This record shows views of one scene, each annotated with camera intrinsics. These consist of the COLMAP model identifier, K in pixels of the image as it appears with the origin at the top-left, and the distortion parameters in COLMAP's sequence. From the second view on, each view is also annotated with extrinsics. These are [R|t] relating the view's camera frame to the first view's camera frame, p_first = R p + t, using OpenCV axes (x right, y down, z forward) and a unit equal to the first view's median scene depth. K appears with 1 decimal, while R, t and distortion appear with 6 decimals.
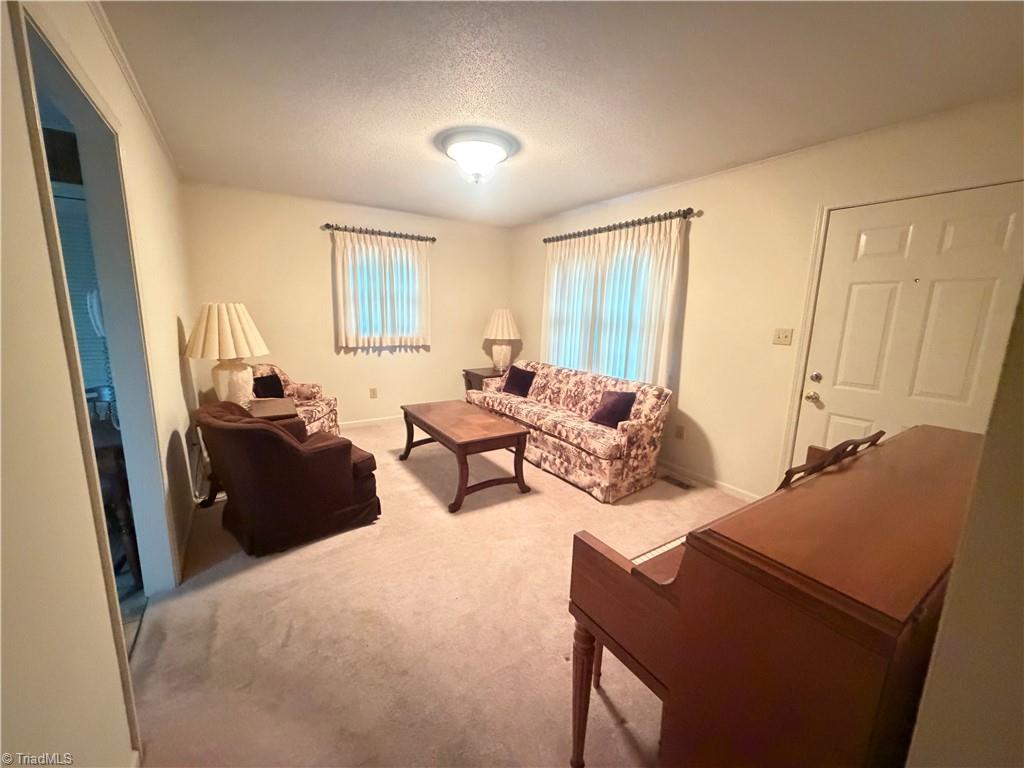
lens RADIAL K [[410.6, 0, 508.6], [0, 410.6, 385.2], [0, 0, 1]] dist [-0.001456, 0.000092]
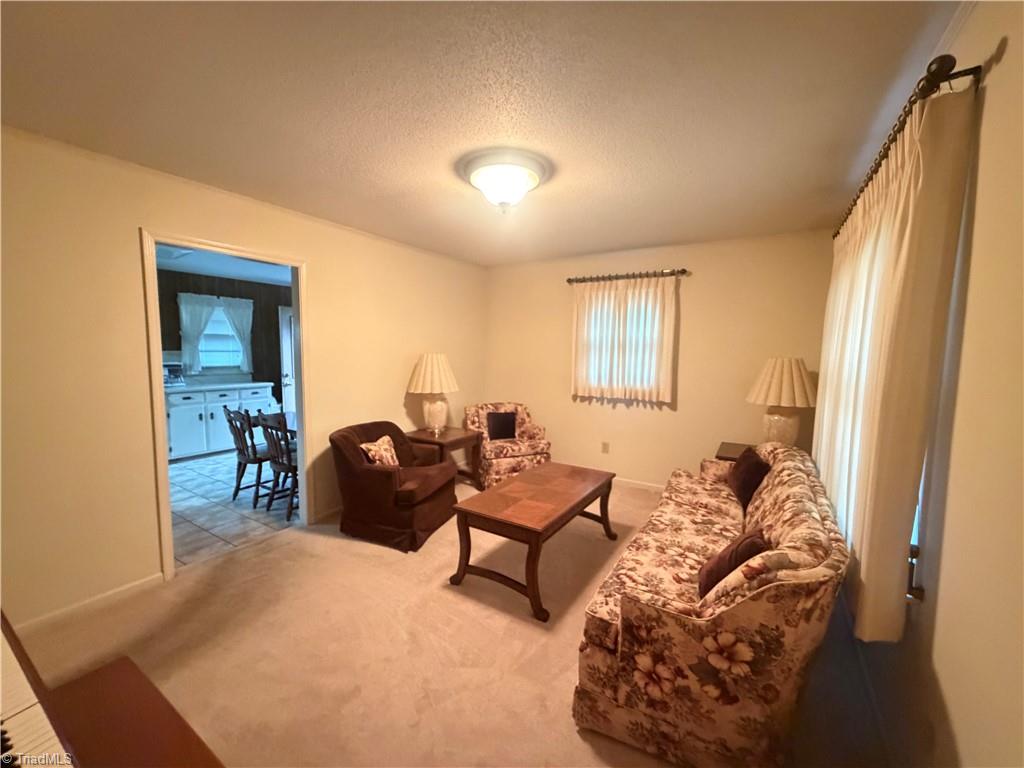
lens RADIAL K [[410.6, 0, 508.6], [0, 410.6, 385.2], [0, 0, 1]] dist [-0.001456, 0.000092]
pose [[0.417631, 0.058344, -0.906741, 0.627792], [-0.164851, 0.986240, -0.012469, -0.110641], [0.893537, 0.154685, 0.421503, 0.607190]]
